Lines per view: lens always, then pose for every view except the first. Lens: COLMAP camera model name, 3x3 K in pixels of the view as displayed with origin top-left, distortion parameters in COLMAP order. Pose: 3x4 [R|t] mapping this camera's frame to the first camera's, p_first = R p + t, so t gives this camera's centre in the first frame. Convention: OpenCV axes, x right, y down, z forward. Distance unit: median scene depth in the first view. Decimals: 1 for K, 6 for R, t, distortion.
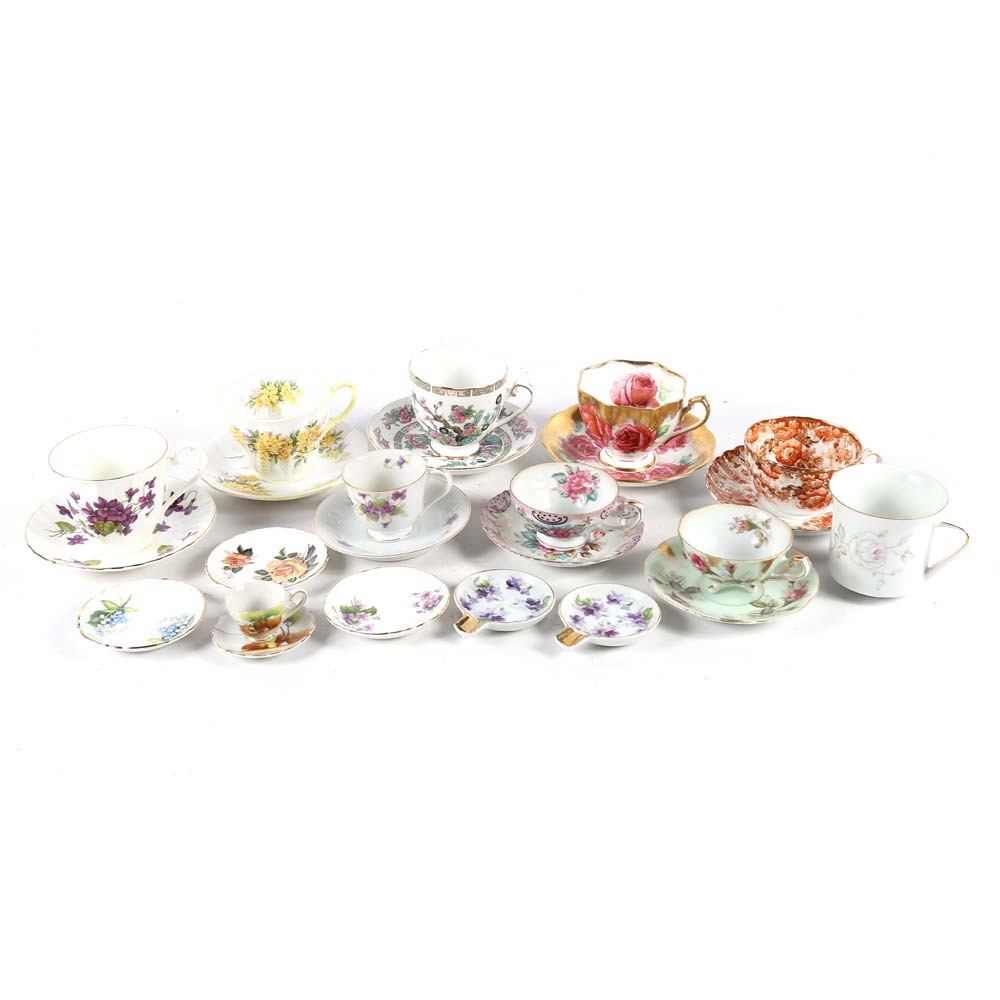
lens RADIAL K [[1486.2, 0, 500.0], [0, 1486.2, 500.0], [0, 0, 1]] dist [-0.014614, -0.010732]
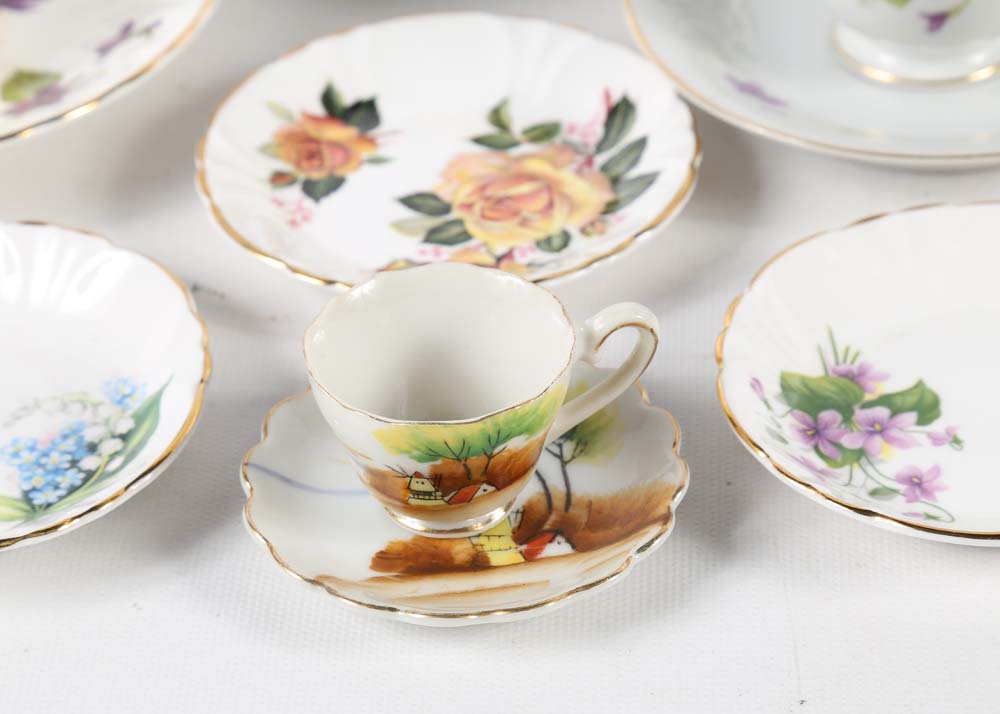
lens RADIAL K [[2977.9, 0, 475.8], [0, 2977.9, 357.9], [0, 0, 1]] dist [0.299531, 0.536001]
pose [[0.997316, 0.037766, -0.062727, -0.122571], [-0.027768, 0.987801, 0.153228, -0.001904], [0.067749, -0.151075, 0.986198, 0.520857]]
